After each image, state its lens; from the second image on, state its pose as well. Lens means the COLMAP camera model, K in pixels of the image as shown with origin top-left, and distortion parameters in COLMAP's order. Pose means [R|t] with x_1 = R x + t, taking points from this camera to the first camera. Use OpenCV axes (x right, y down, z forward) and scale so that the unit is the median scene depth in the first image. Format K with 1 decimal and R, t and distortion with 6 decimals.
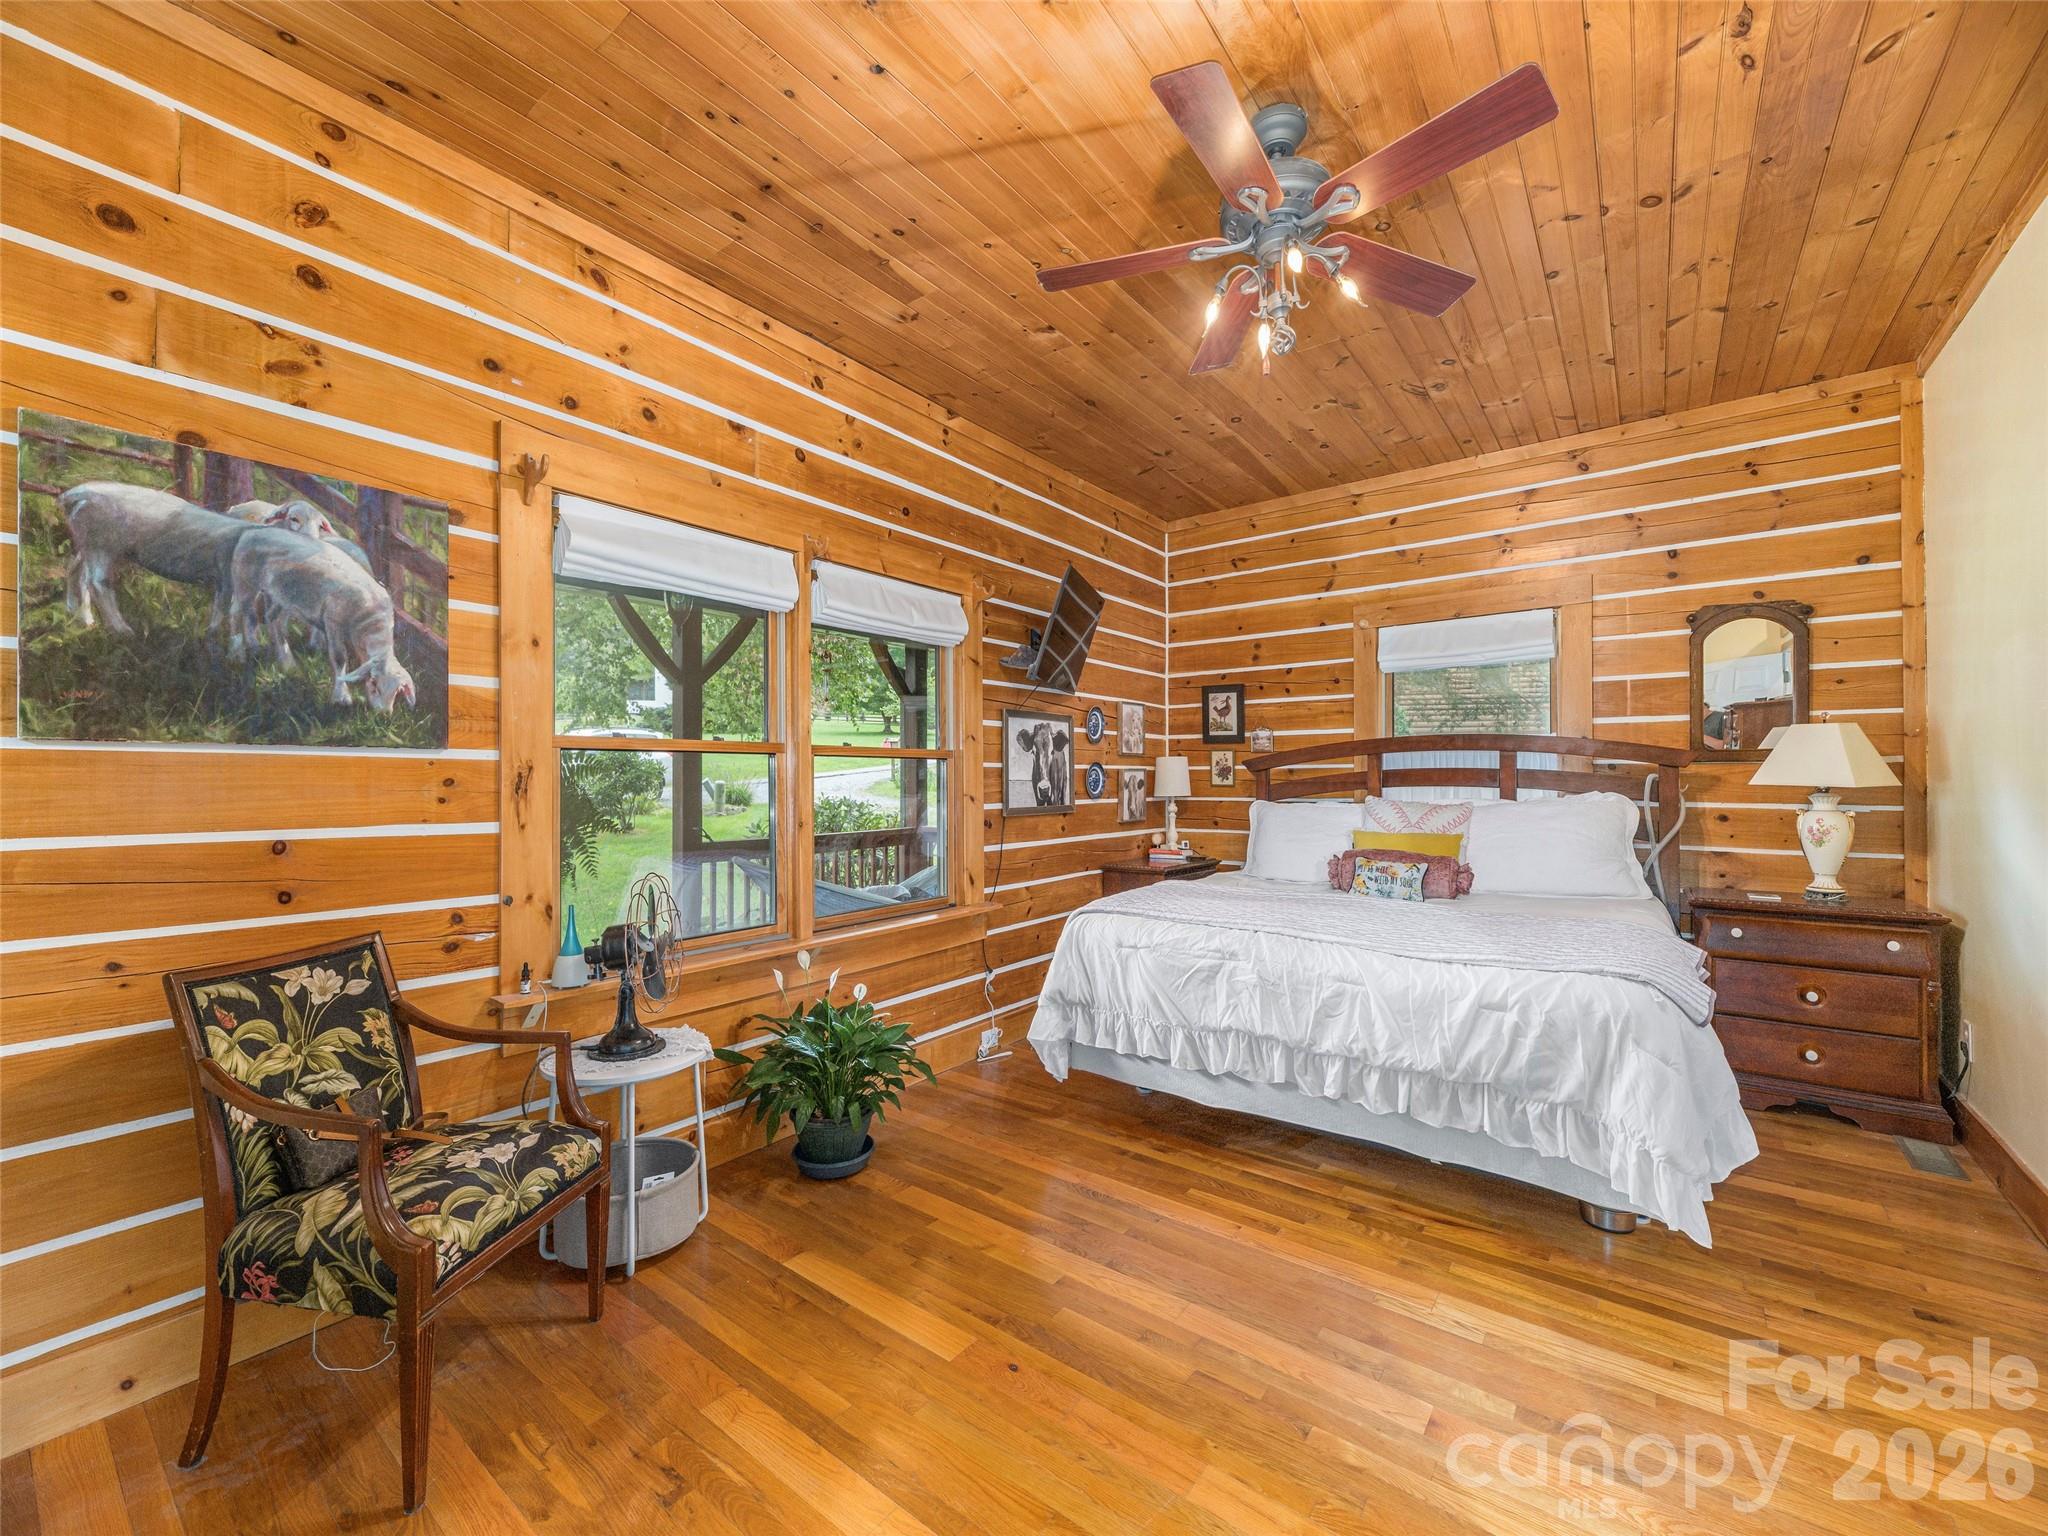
lens RADIAL K [[839.0, 0, 1026.4], [0, 839.0, 780.3], [0, 0, 1]] dist [0.001139, 0.000110]
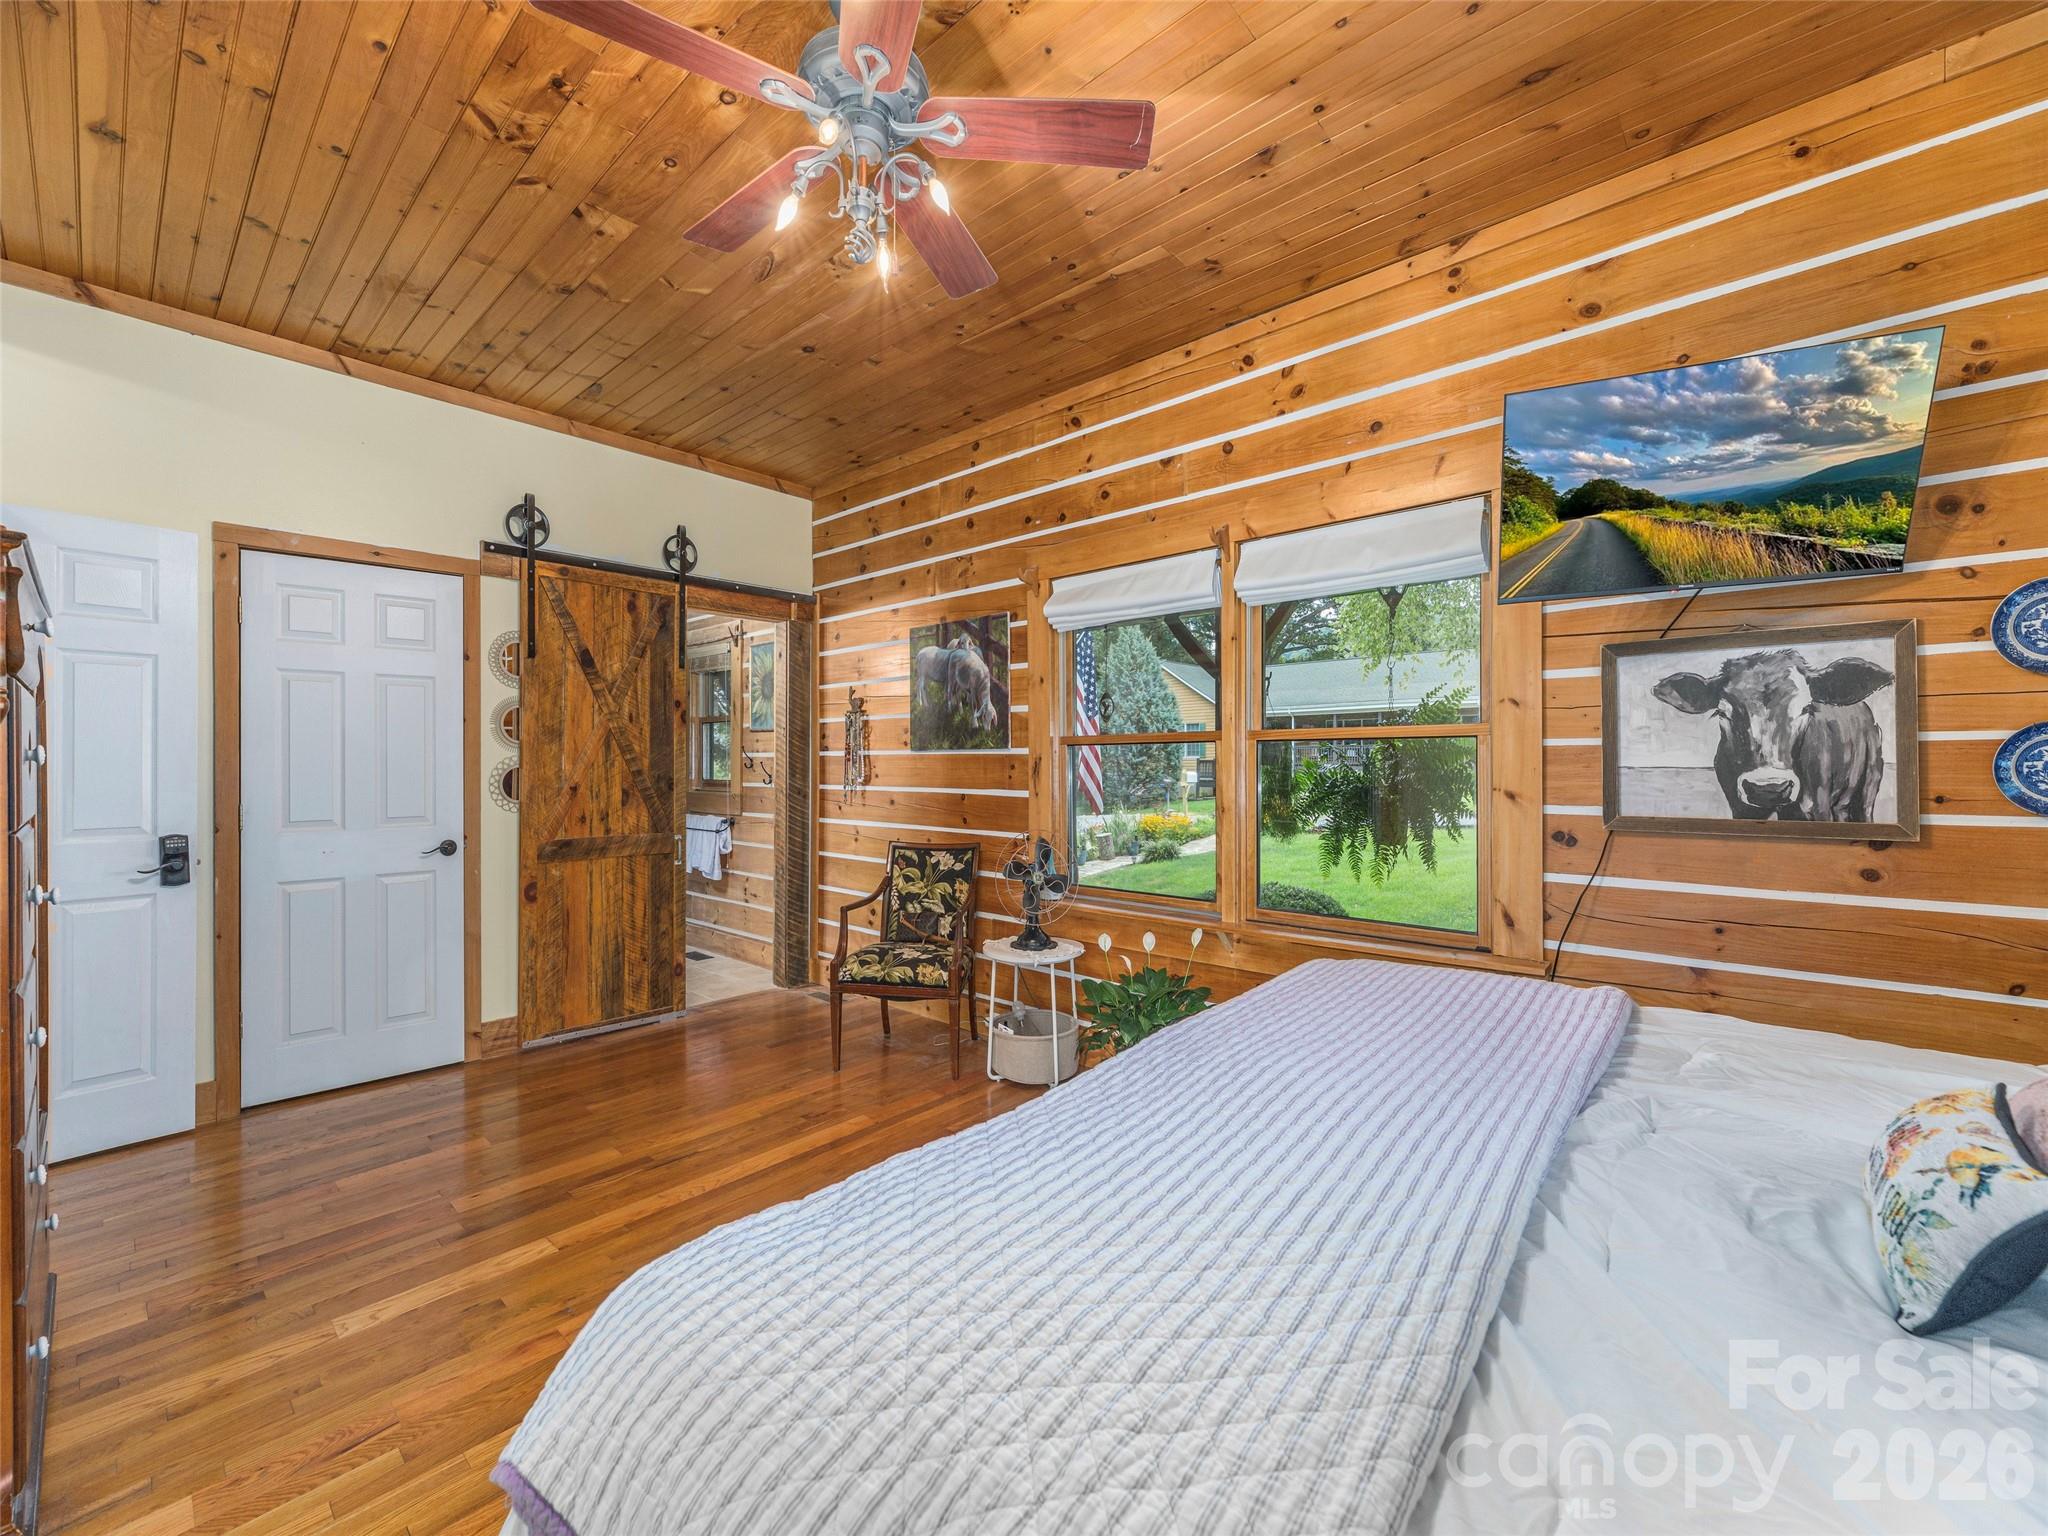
lens RADIAL K [[829.1, 0, 1024.0], [0, 829.1, 768.0], [0, 0, 1]] dist [-0.000233, -0.000028]
pose [[-0.088287, 0.004131, -0.996086, 1.173174], [-0.000634, 0.999991, 0.004204, -0.003414], [0.996095, 0.001003, -0.088284, 1.303752]]
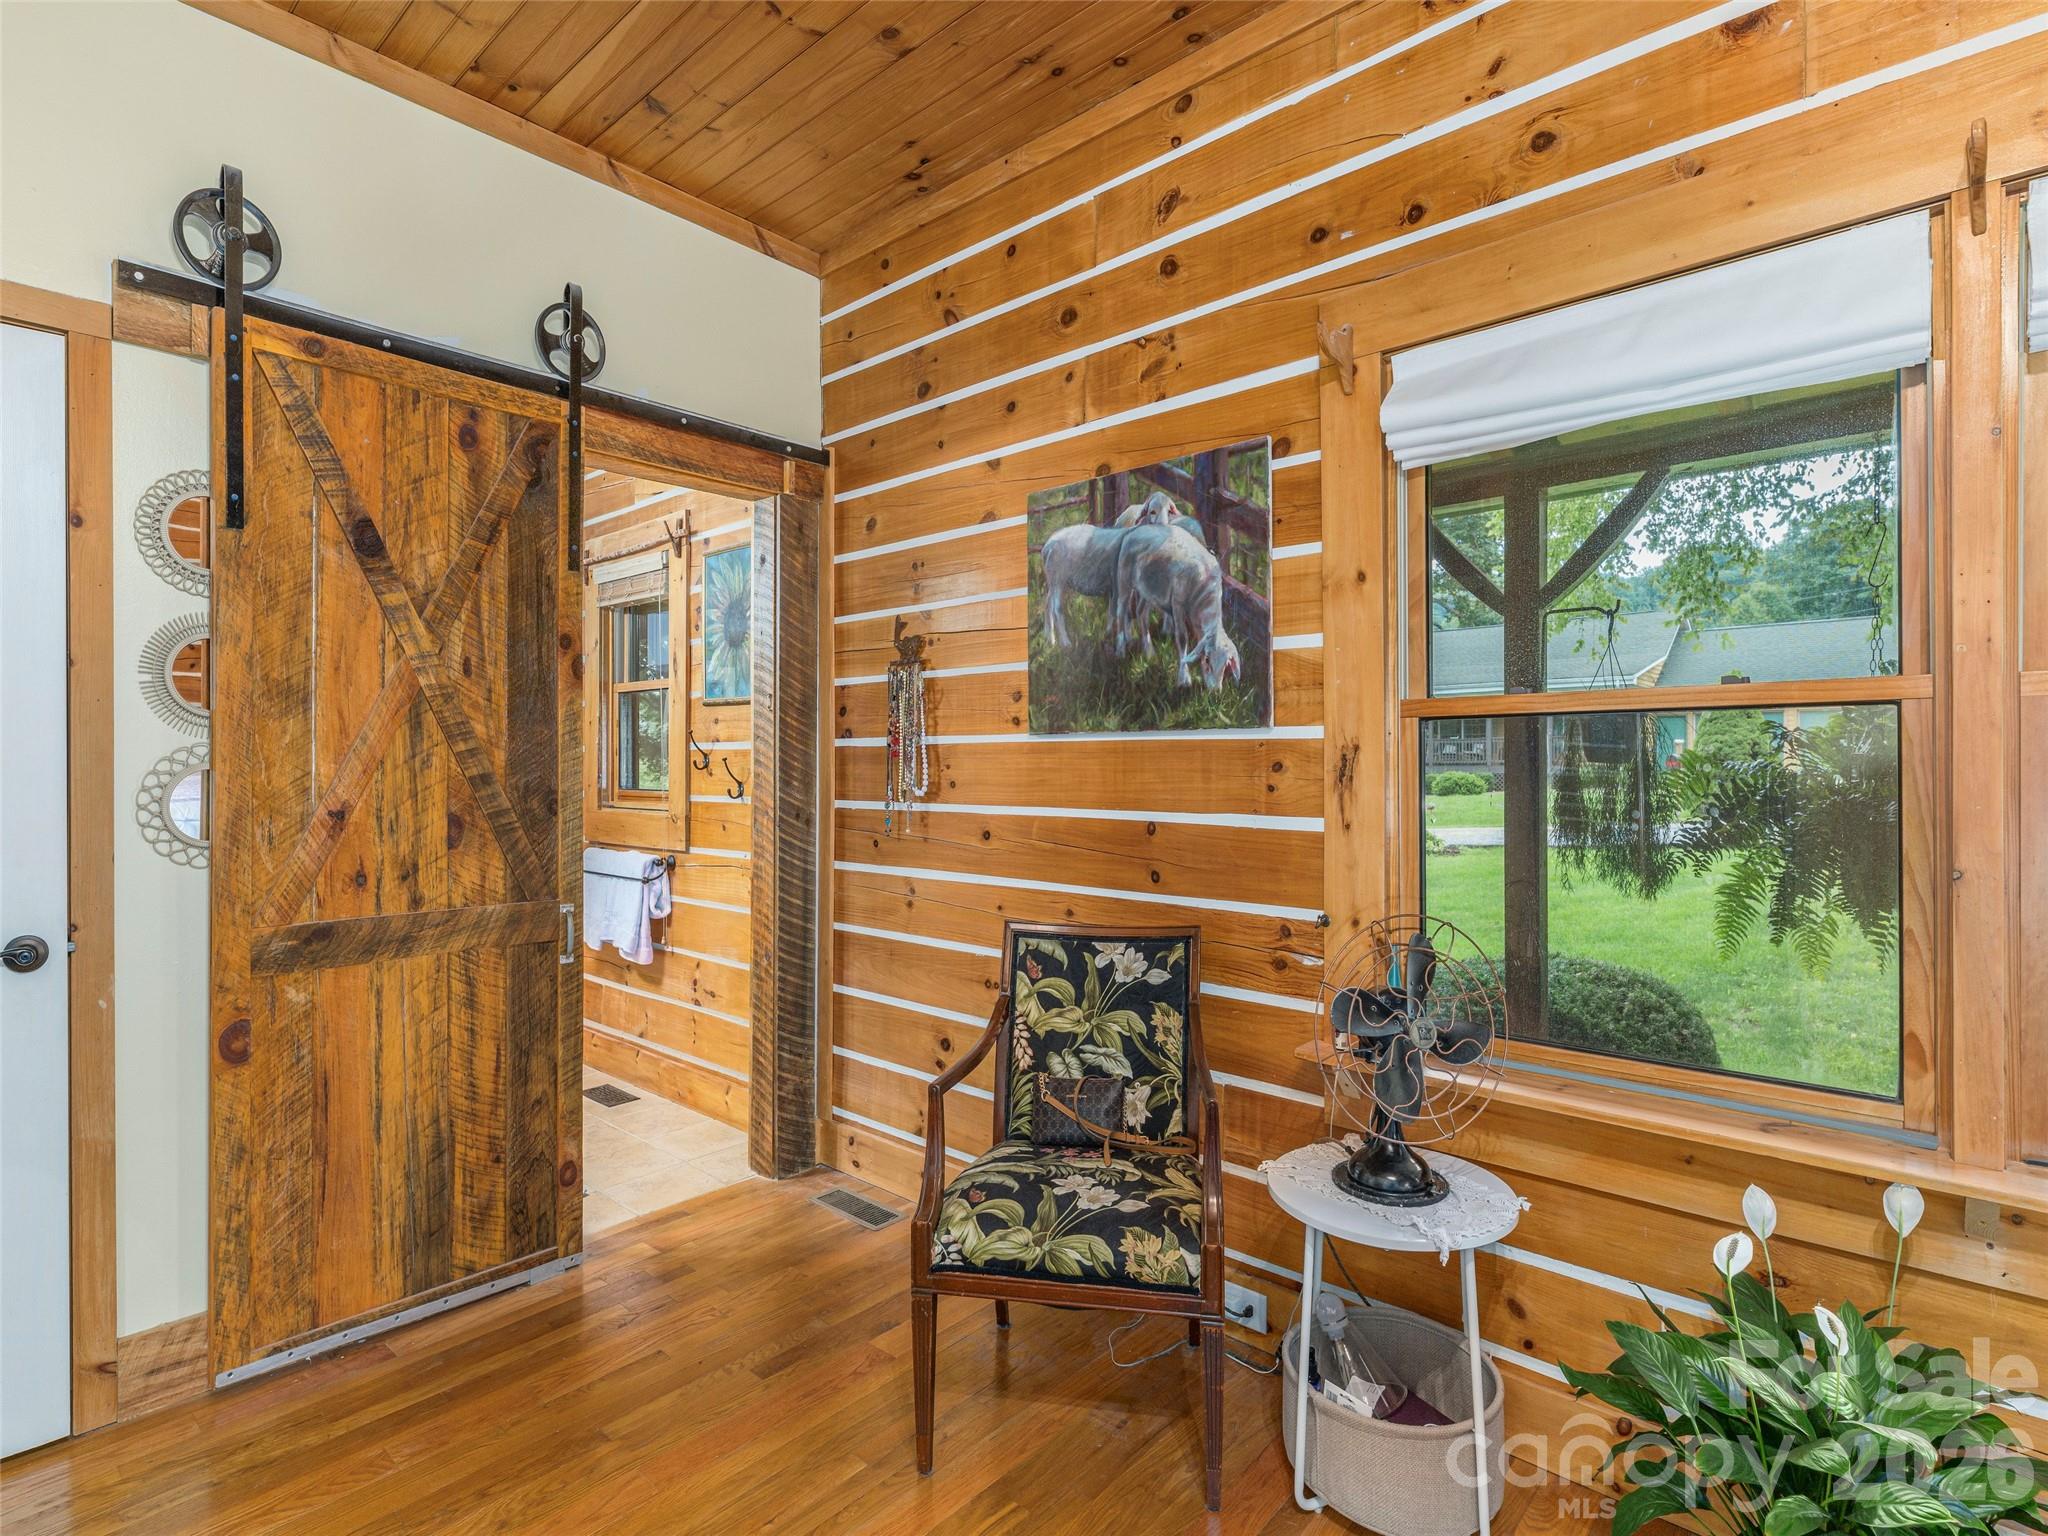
lens RADIAL K [[1012.3, 0, 1037.1], [0, 1012.3, 767.6], [0, 0, 1]] dist [-0.000221, -0.000103]
pose [[-0.071935, 0.003766, -0.997402, 0.372790], [0.000796, 0.999993, 0.003718, -0.000989], [0.997409, -0.000526, -0.071938, 0.921390]]
